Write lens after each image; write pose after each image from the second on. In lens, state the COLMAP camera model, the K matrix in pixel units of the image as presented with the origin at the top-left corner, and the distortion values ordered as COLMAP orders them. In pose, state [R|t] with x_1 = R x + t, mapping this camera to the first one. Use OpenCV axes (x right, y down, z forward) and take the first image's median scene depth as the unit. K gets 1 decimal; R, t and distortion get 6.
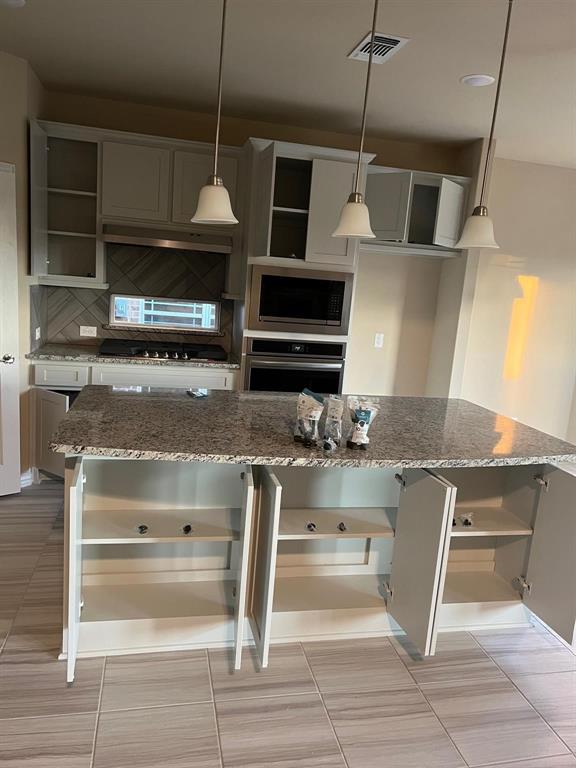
lens RADIAL K [[583.3, 0, 285.8], [0, 583.3, 385.3], [0, 0, 1]] dist [0.037850, -0.041136]
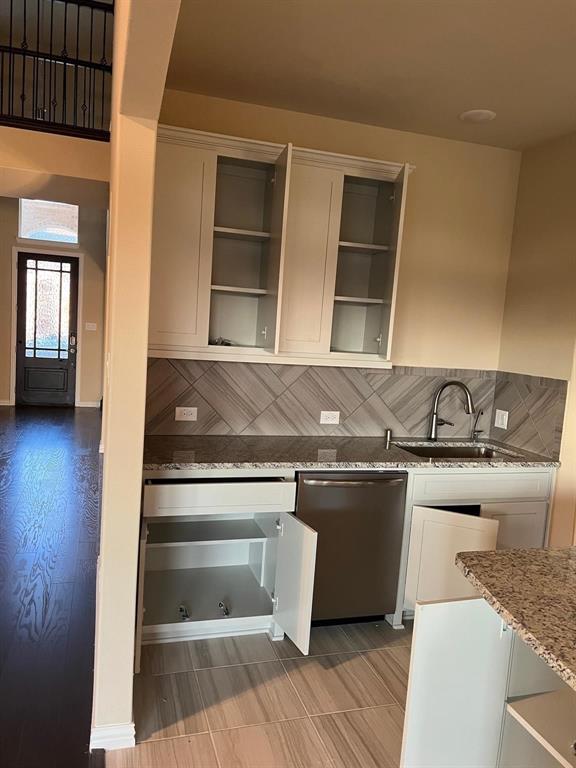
lens RADIAL K [[583.3, 0, 283.3], [0, 583.3, 386.0], [0, 0, 1]] dist [0.037850, -0.041136]
pose [[0.088987, 0.022084, -0.995788, 0.191297], [-0.237332, 0.971429, 0.000335, -0.035620], [0.967344, 0.236303, 0.091686, 0.302672]]
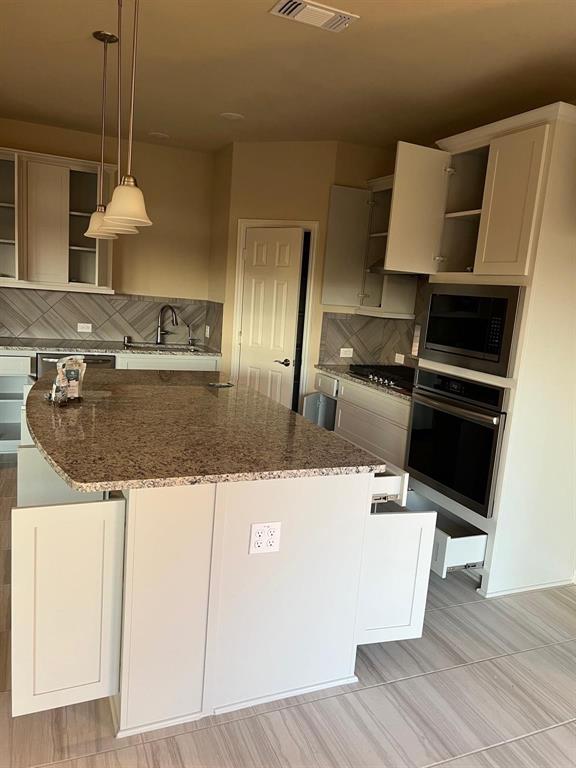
lens RADIAL K [[583.3, 0, 289.6], [0, 583.3, 387.3], [0, 0, 1]] dist [0.037850, -0.041136]
pose [[0.213895, 0.098234, -0.971905, 0.744415], [-0.238515, 0.970070, 0.045557, -0.046421], [0.947291, 0.222070, 0.230923, 0.626821]]
